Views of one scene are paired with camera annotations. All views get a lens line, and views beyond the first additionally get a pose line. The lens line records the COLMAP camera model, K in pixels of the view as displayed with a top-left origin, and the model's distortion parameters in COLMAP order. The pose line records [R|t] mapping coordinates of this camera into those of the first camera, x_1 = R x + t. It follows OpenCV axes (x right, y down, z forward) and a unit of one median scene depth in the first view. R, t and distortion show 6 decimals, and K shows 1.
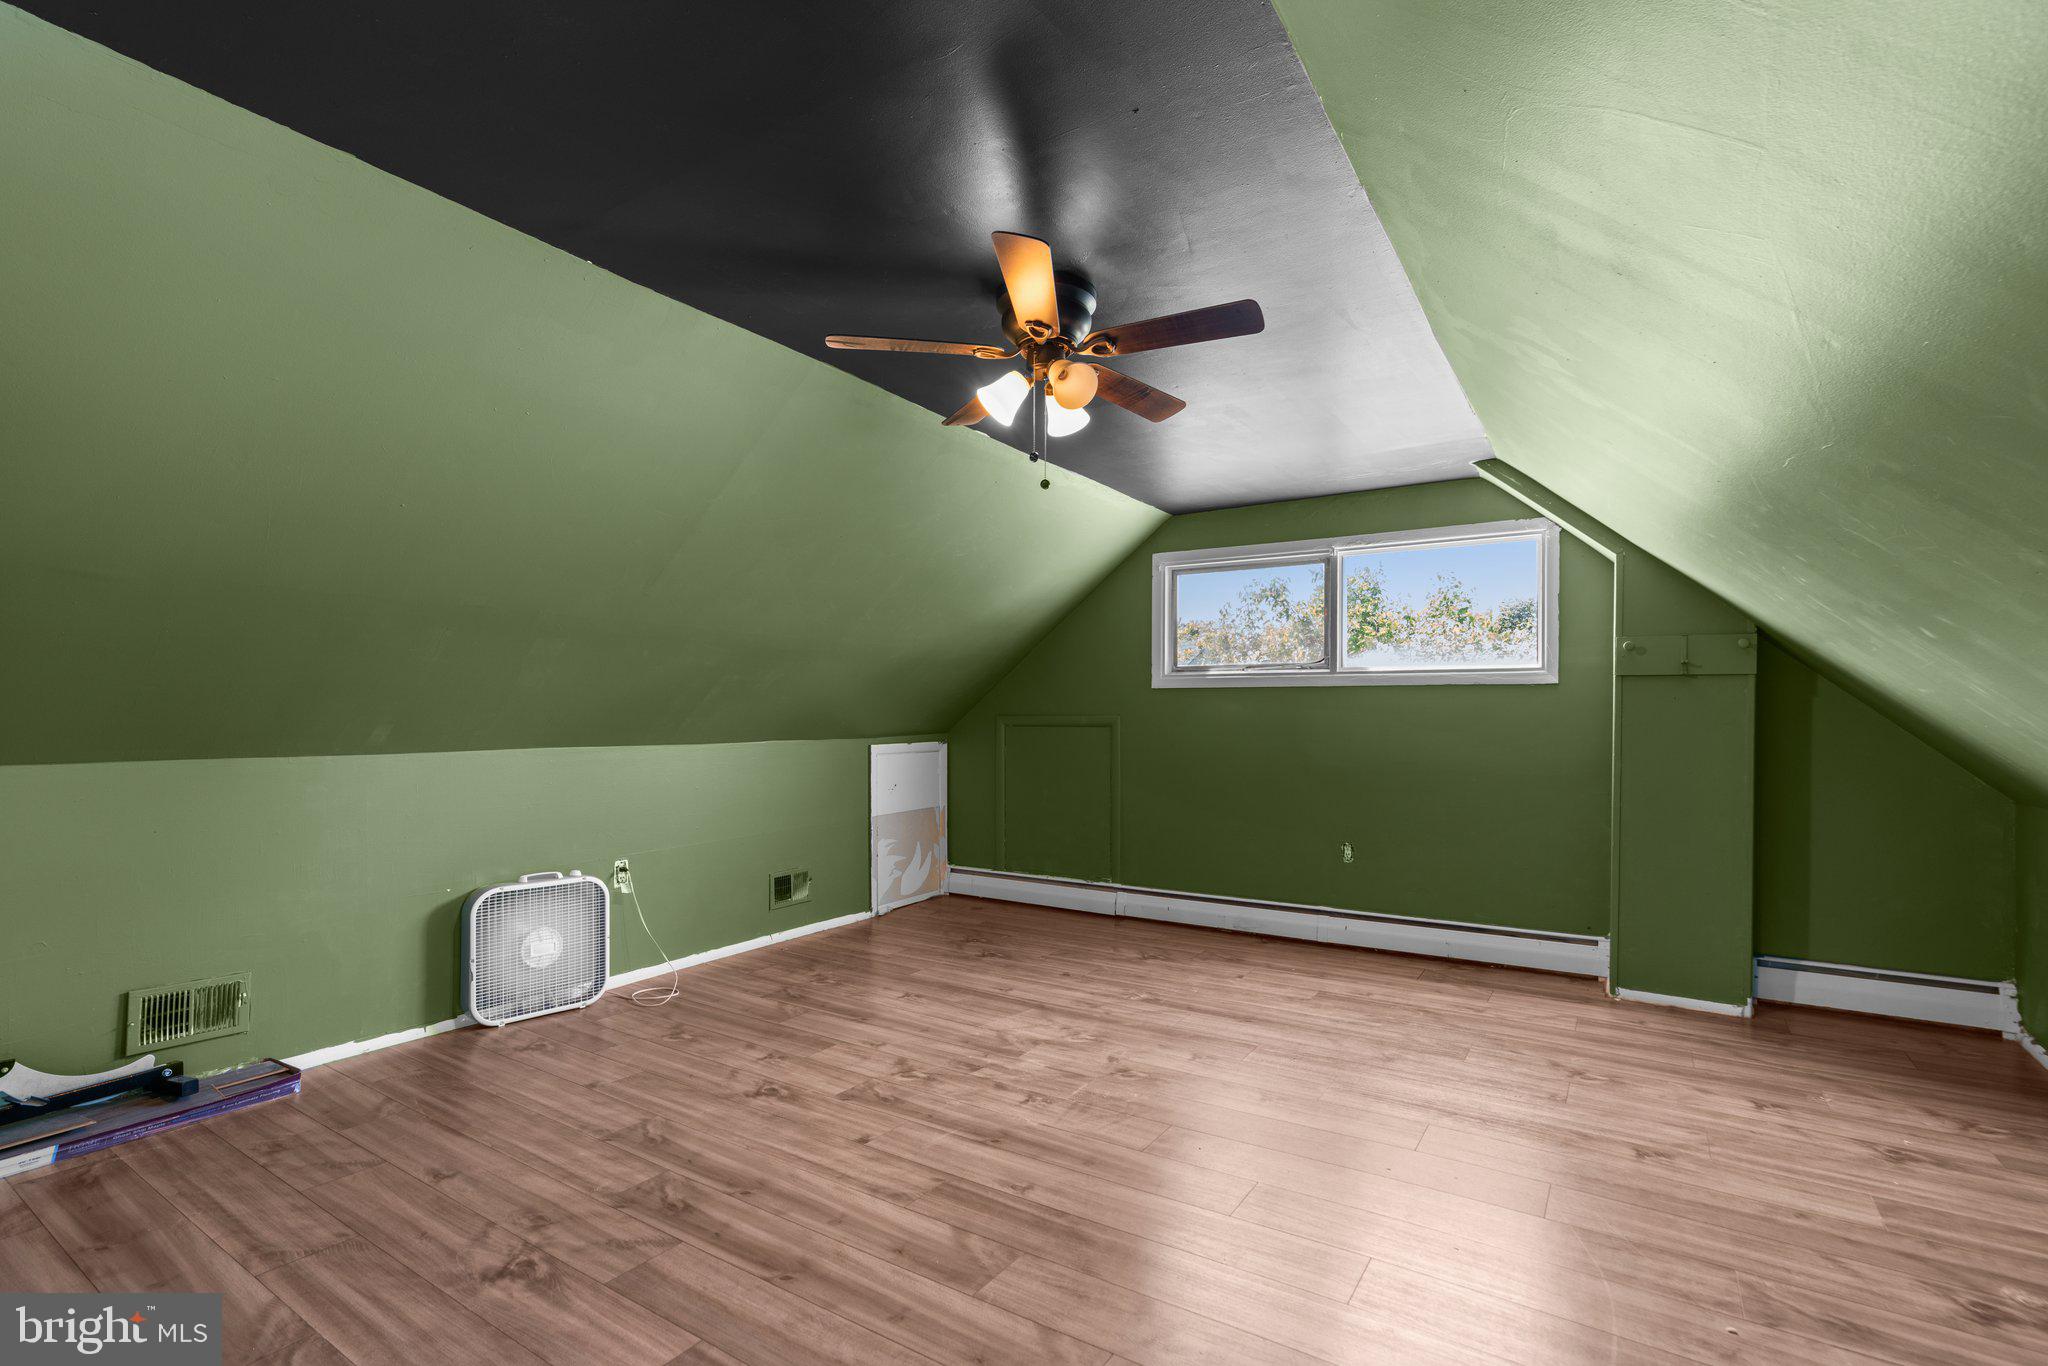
lens RADIAL K [[934.2, 0, 1038.7], [0, 934.2, 711.6], [0, 0, 1]] dist [-0.021579, 0.011170]
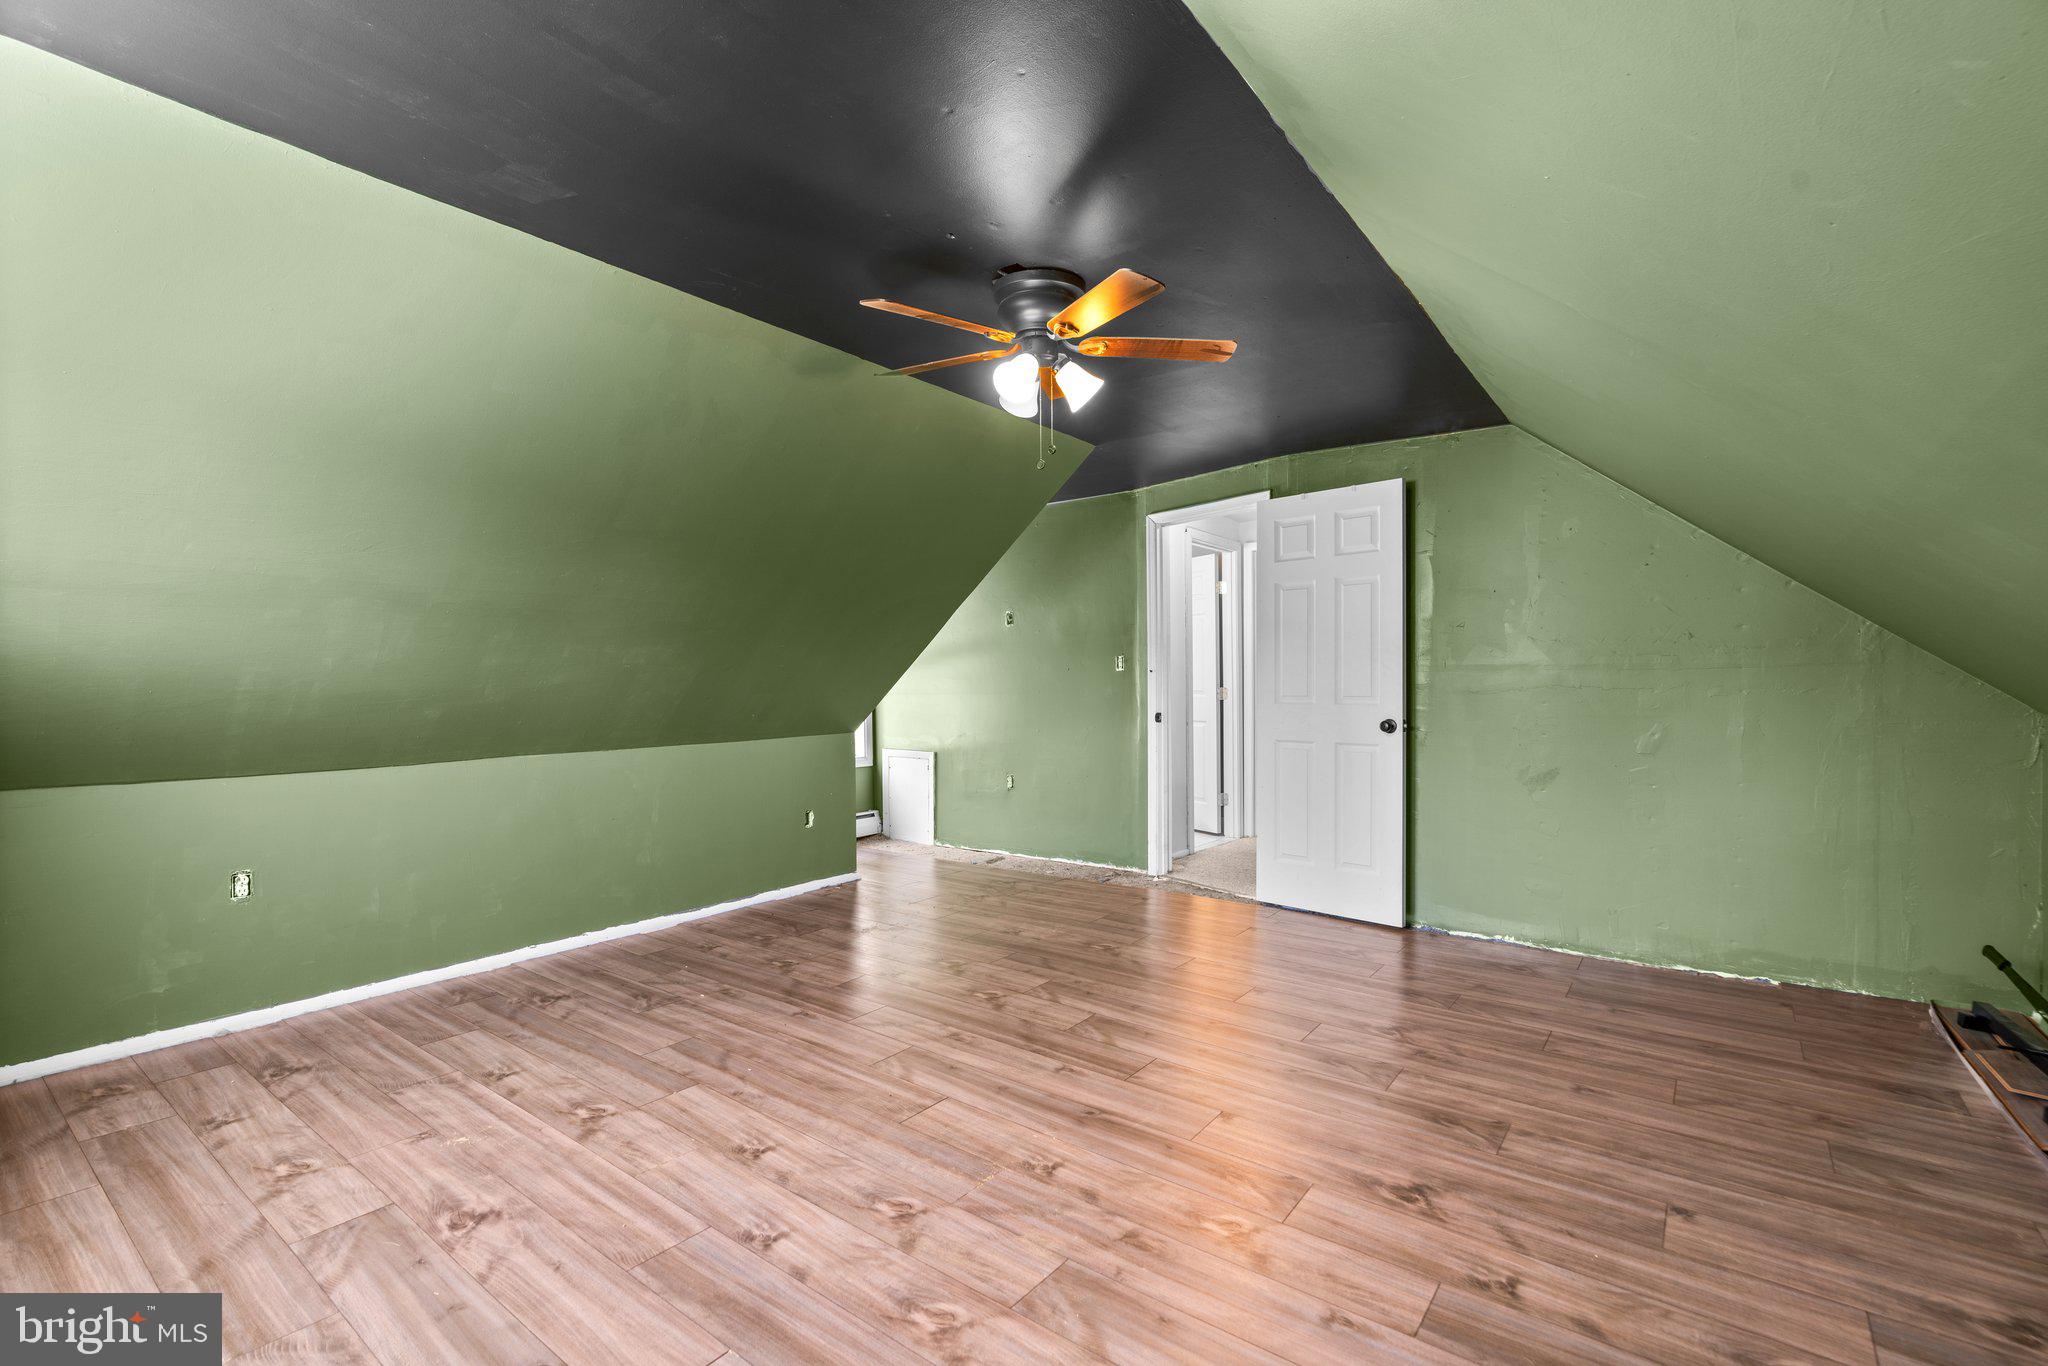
lens RADIAL K [[920.5, 0, 1025.3], [0, 920.5, 670.9], [0, 0, 1]] dist [-0.012942, 0.005999]
pose [[-0.996835, 0.004001, 0.079393, -0.057142], [0.003133, 0.999934, -0.011062, 0.006861], [-0.079432, -0.010778, -0.996782, 1.974363]]
